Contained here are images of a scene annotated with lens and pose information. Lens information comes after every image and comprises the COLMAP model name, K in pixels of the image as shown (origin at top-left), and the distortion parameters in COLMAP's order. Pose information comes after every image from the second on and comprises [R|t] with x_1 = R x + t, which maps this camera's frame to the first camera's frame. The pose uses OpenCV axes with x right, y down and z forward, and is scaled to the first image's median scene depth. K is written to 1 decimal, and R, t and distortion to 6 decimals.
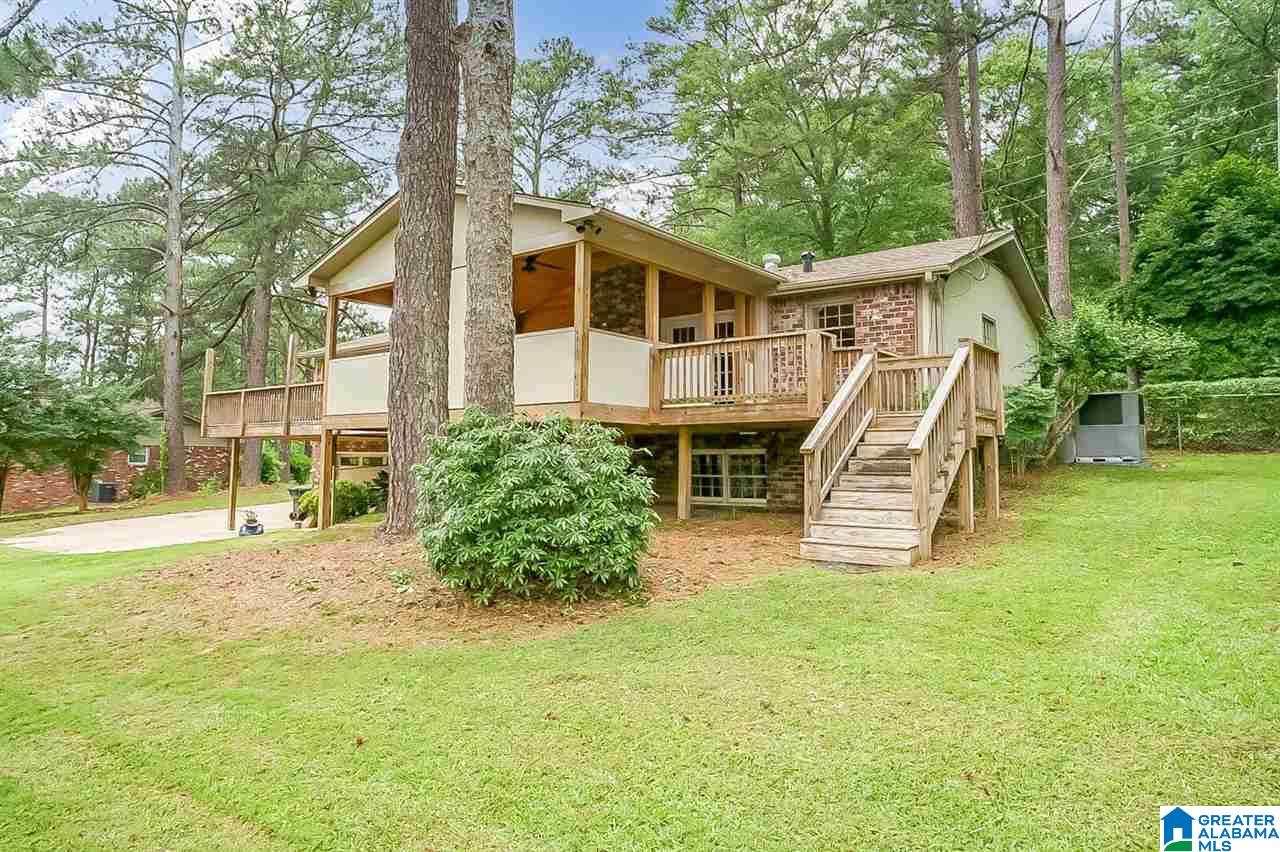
lens RADIAL K [[803.7, 0, 642.7], [0, 803.7, 377.1], [0, 0, 1]] dist [-0.063646, 0.057632]
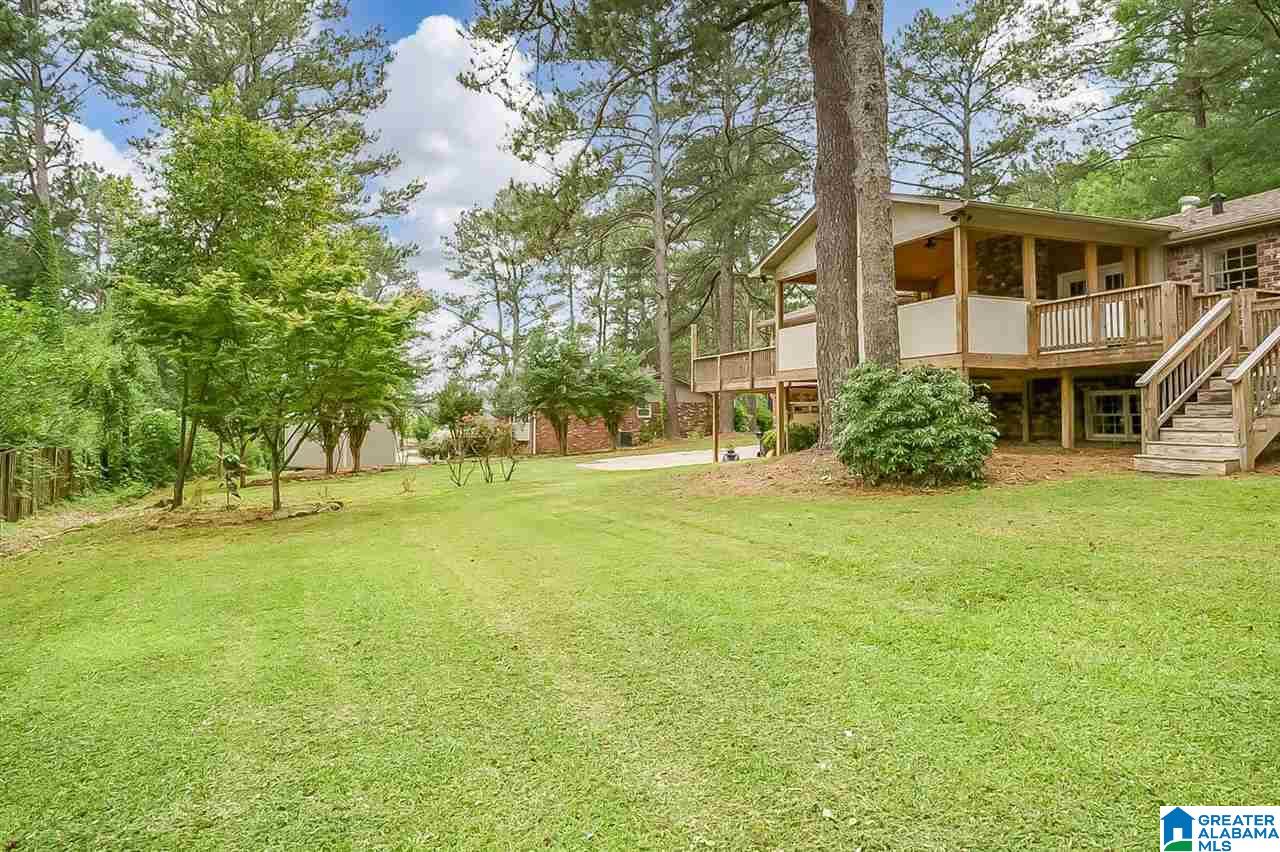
lens RADIAL K [[803.7, 0, 642.7], [0, 803.7, 377.1], [0, 0, 1]] dist [-0.063646, 0.057632]
pose [[0.849146, -0.030393, -0.527283, 0.108601], [0.058614, 0.997599, 0.036890, -0.004925], [0.524895, -0.062231, 0.848889, -0.240786]]
